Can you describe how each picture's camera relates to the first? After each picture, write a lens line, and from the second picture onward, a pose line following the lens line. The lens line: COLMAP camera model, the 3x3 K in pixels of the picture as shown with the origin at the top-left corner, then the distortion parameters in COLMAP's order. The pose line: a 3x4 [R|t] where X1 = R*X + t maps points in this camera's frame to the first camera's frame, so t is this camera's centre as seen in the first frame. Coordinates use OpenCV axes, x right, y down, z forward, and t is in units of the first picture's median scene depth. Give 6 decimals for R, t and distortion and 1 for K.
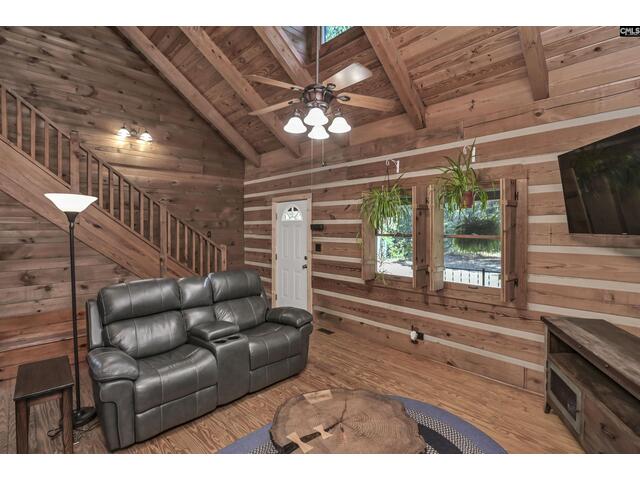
lens RADIAL K [[305.8, 0, 332.4], [0, 305.8, 227.5], [0, 0, 1]] dist [-0.001434, -0.000179]
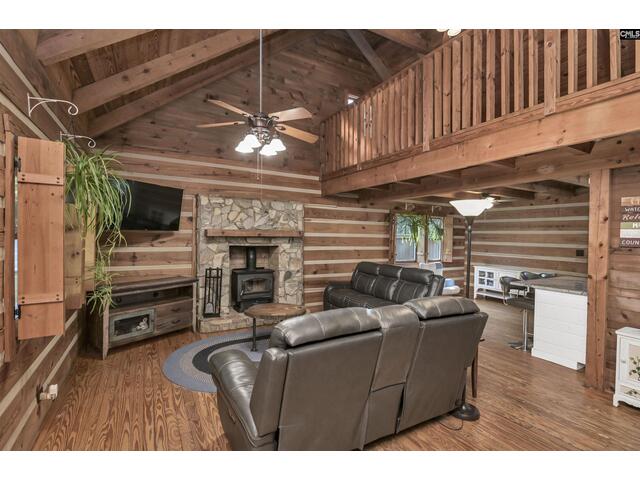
lens RADIAL K [[317.1, 0, 337.1], [0, 317.1, 238.3], [0, 0, 1]] dist [-0.001917, -0.000173]
pose [[-0.971299, -0.018889, 0.237112, -0.400058], [-0.015936, 0.999770, 0.014366, 0.011233], [-0.237329, 0.010175, -0.971376, 1.301477]]
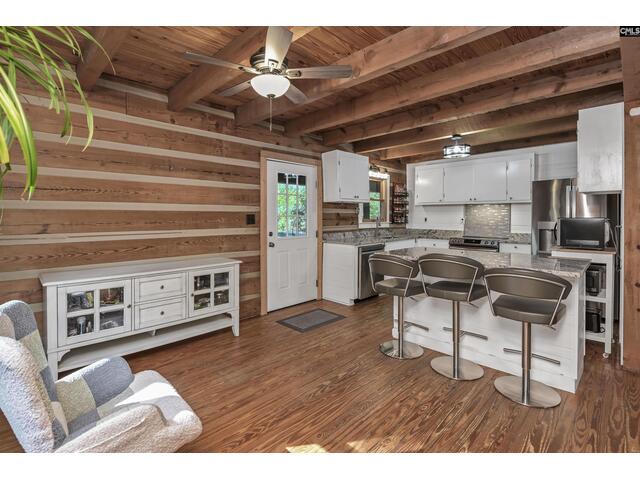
lens RADIAL K [[315.5, 0, 326.5], [0, 315.5, 223.2], [0, 0, 1]] dist [-0.003332, -0.000301]
pose [[-0.001660, 0.022452, -0.999747, -0.215382], [-0.005793, 0.999731, 0.022461, 0.074077], [0.999982, 0.005829, -0.001530, -0.238526]]
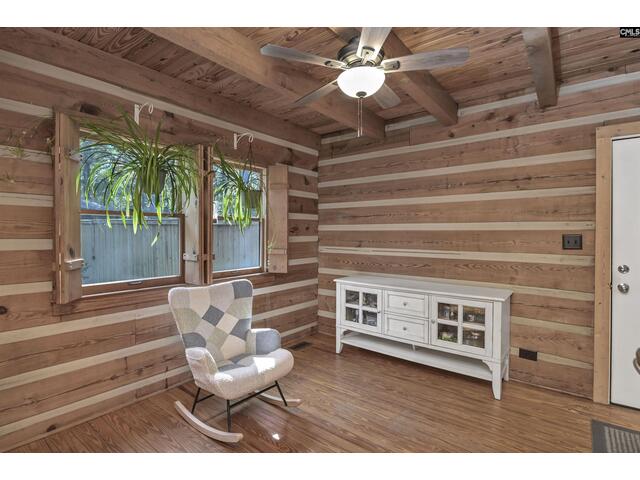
lens RADIAL K [[311.7, 0, 320.1], [0, 311.7, 234.0], [0, 0, 1]] dist [-0.004120, -0.000796]
pose [[-0.994269, 0.000835, -0.106907, -0.622148], [-0.000463, 0.999926, 0.012117, 0.062357], [0.106909, 0.012097, -0.994195, 0.084028]]
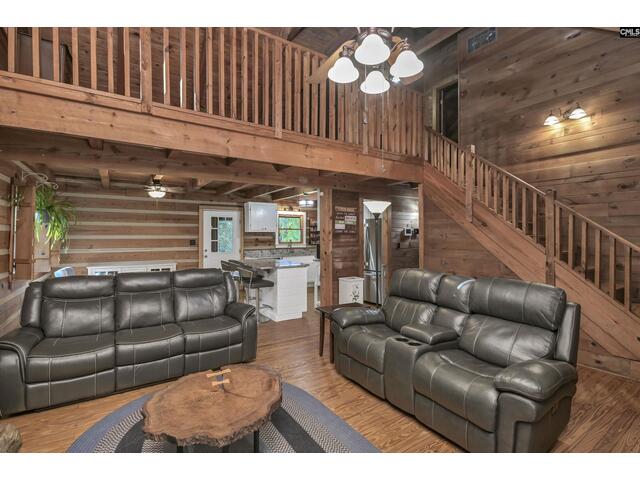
lens RADIAL K [[311.7, 0, 320.1], [0, 311.7, 234.0], [0, 0, 1]] dist [-0.004120, -0.000796]
pose [[-0.216157, -0.004097, -0.976350, 0.415635], [-0.007550, 0.999968, -0.002525, 0.035296], [0.976329, 0.006825, -0.216181, 0.635564]]
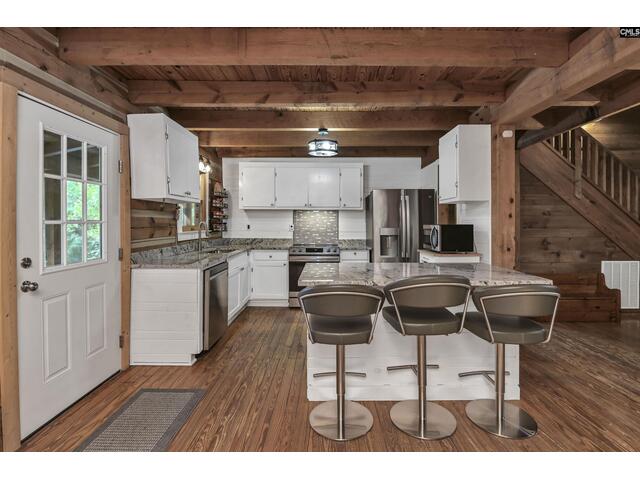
lens RADIAL K [[314.7, 0, 333.5], [0, 314.7, 223.7], [0, 0, 1]] dist [-0.000494, -0.000873]
pose [[0.709849, 0.002347, -0.704350, -0.603500], [-0.004698, 0.999988, -0.001403, 0.075558], [0.704339, 0.004305, 0.709851, -0.428852]]
